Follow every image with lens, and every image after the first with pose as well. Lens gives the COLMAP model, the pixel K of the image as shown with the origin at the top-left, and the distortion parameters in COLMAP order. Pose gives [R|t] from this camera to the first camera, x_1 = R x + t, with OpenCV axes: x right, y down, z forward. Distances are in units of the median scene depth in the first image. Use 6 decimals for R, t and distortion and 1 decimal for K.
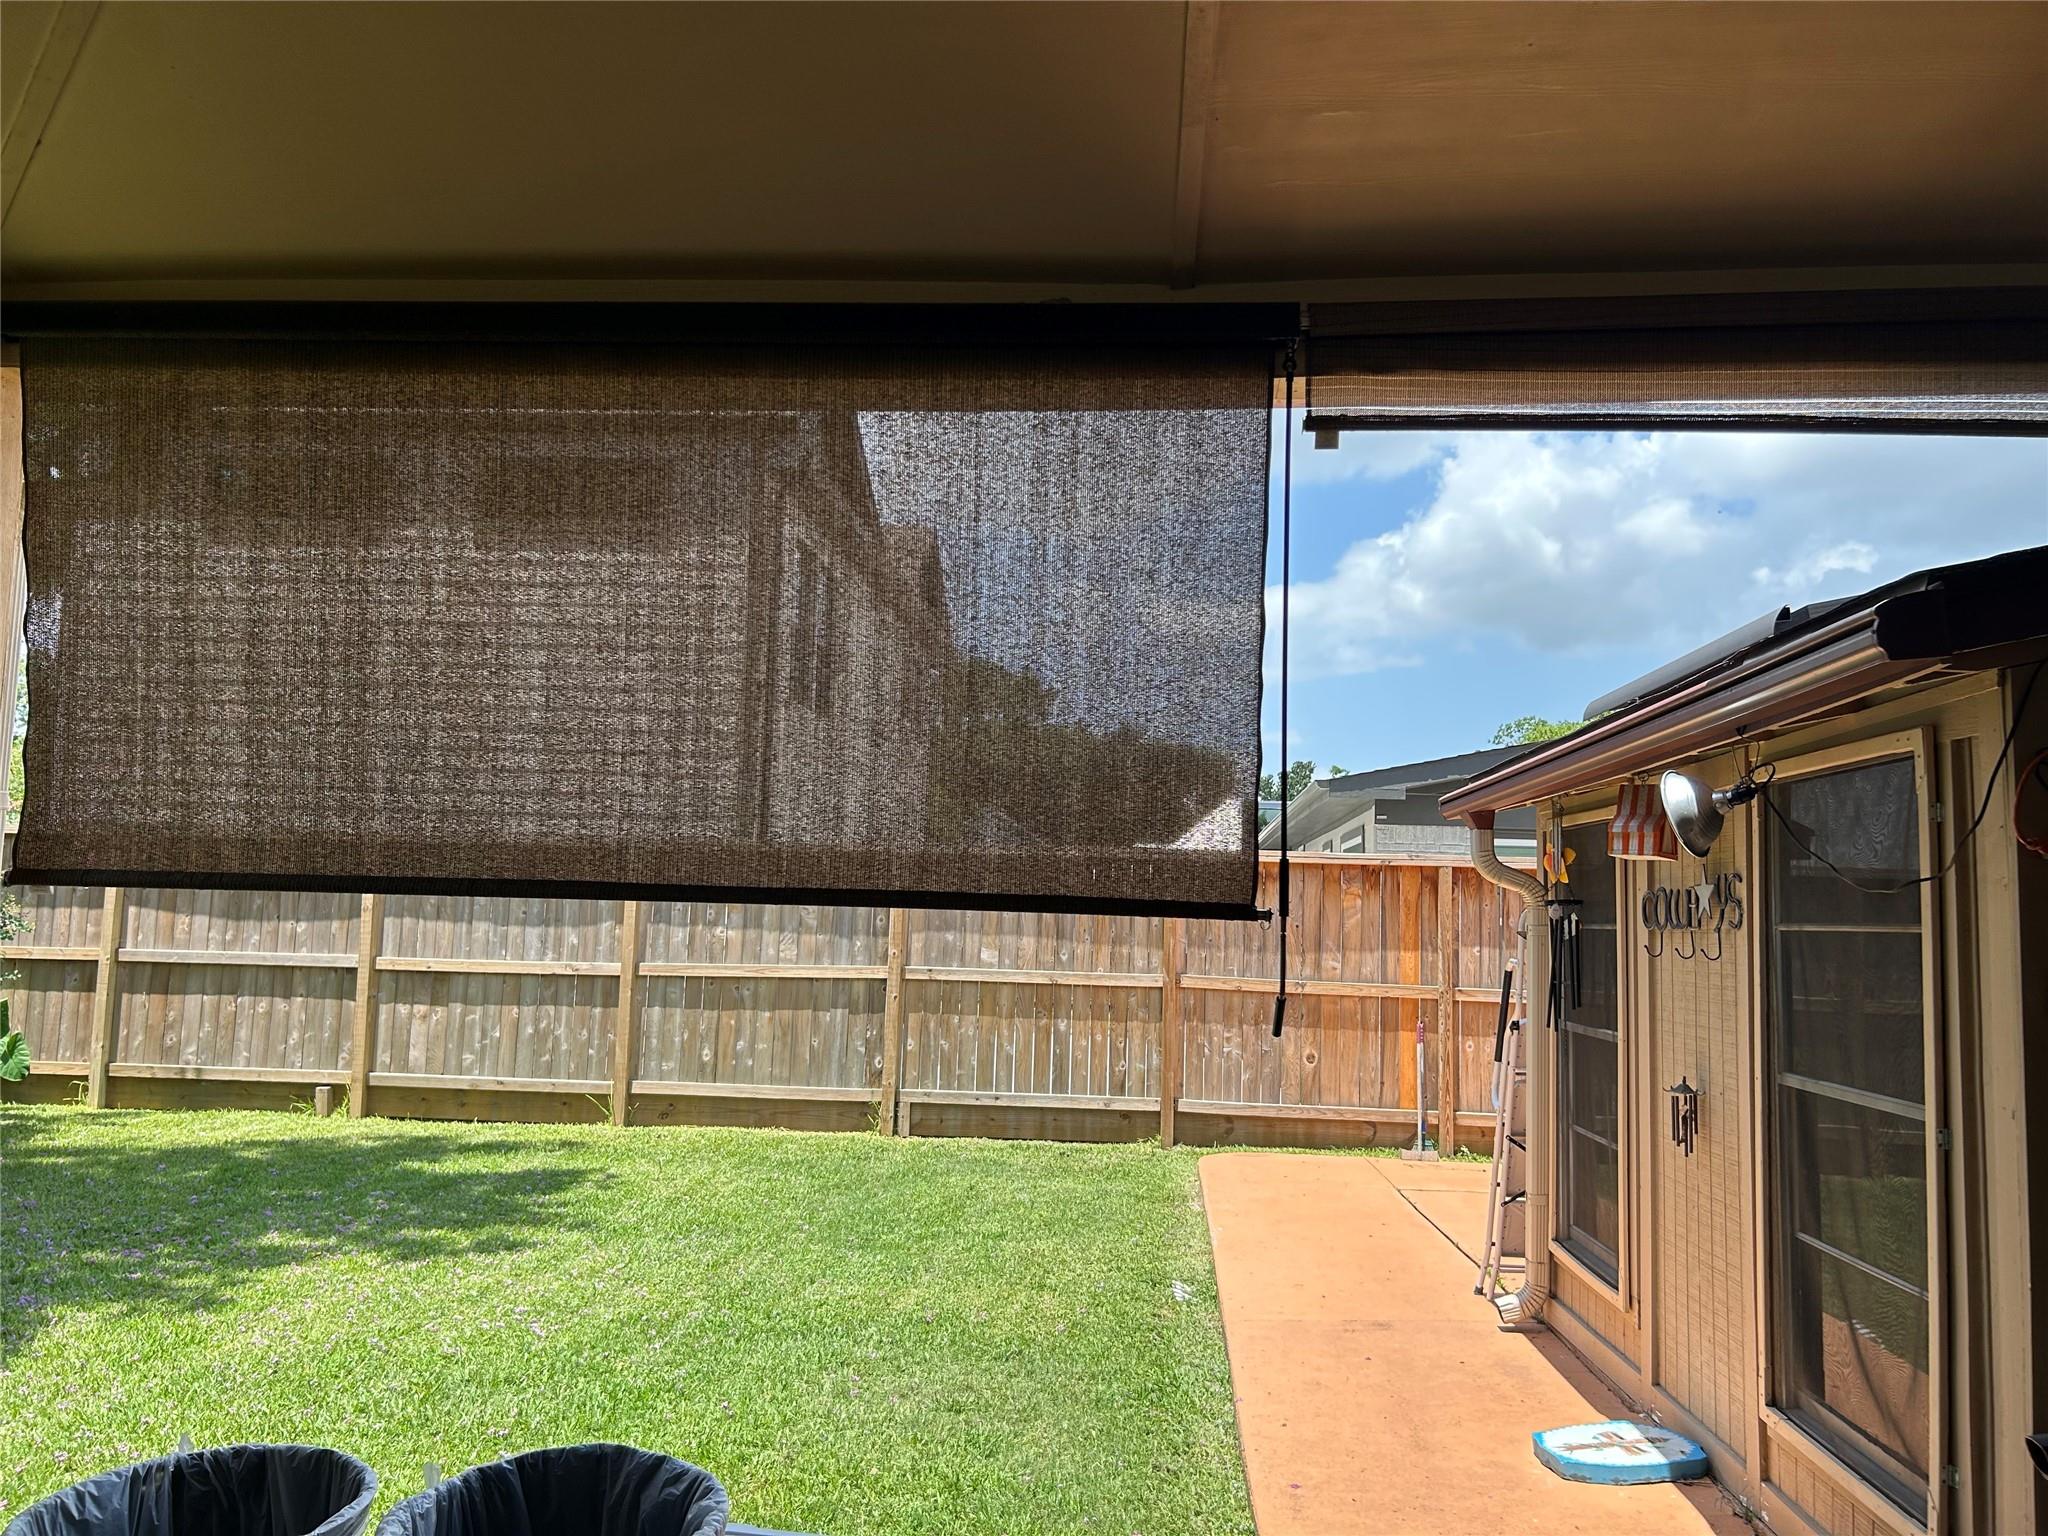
lens RADIAL K [[1550.3, 0, 1015.6], [0, 1550.3, 766.0], [0, 0, 1]] dist [0.063353, -0.078099]
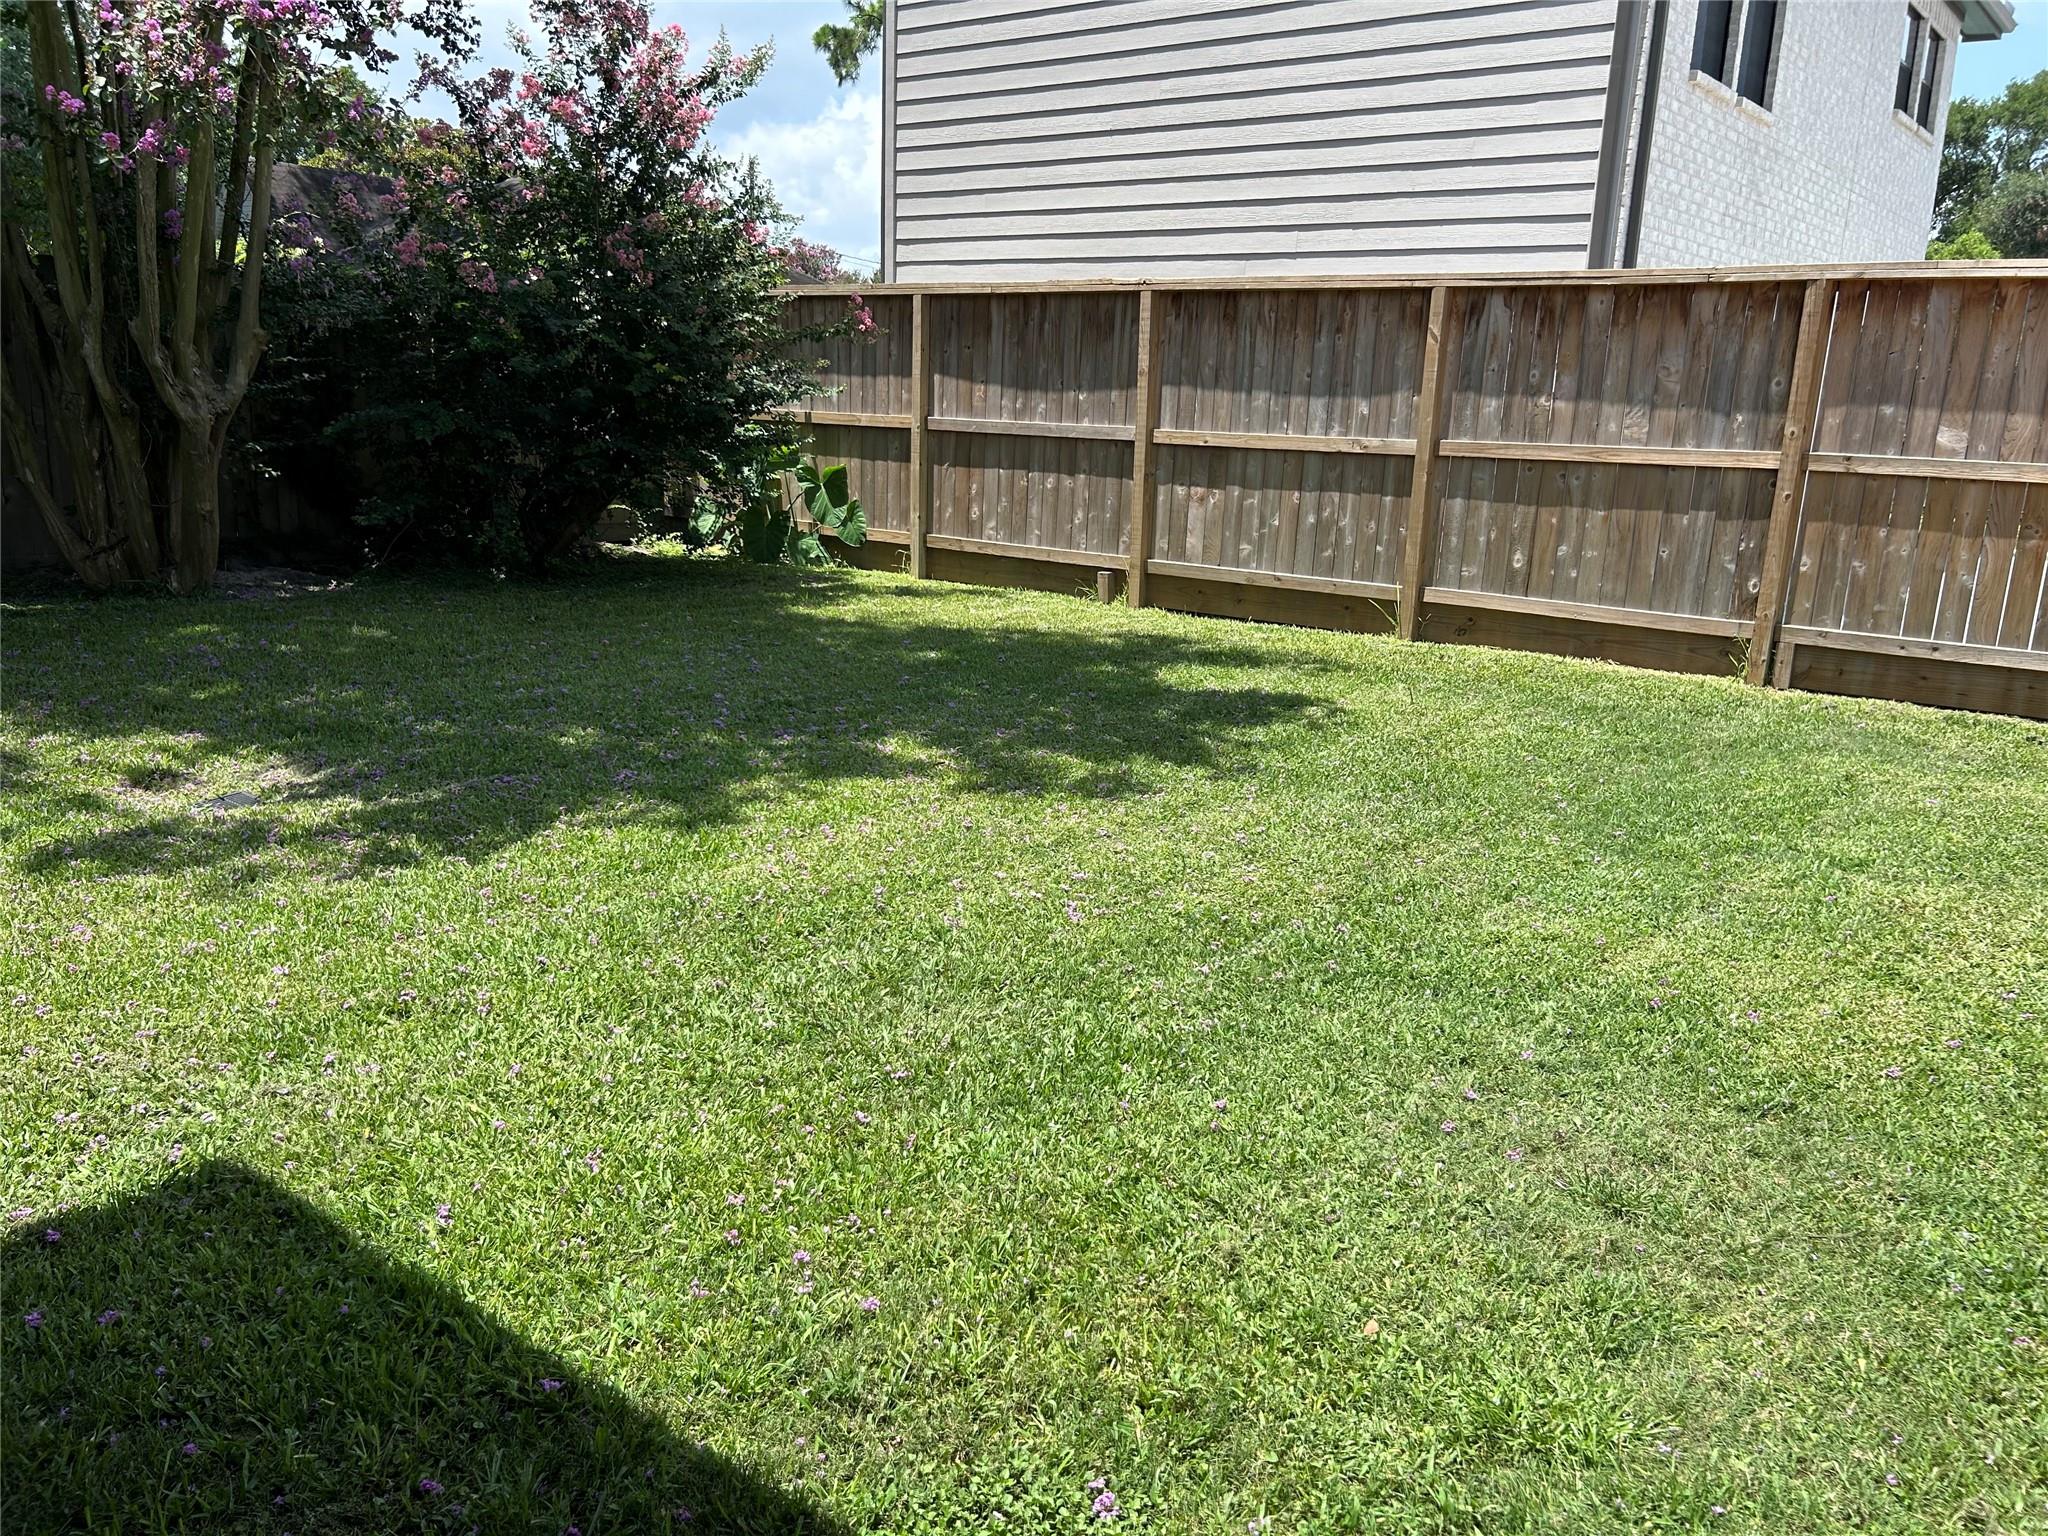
lens RADIAL K [[1550.3, 0, 1037.4], [0, 1550.3, 780.7], [0, 0, 1]] dist [0.063353, -0.078099]
pose [[0.838788, 0.132893, -0.527990, 0.028557], [0.042922, 0.950596, 0.307448, 0.039510], [0.542763, -0.280547, 0.791645, 0.220669]]
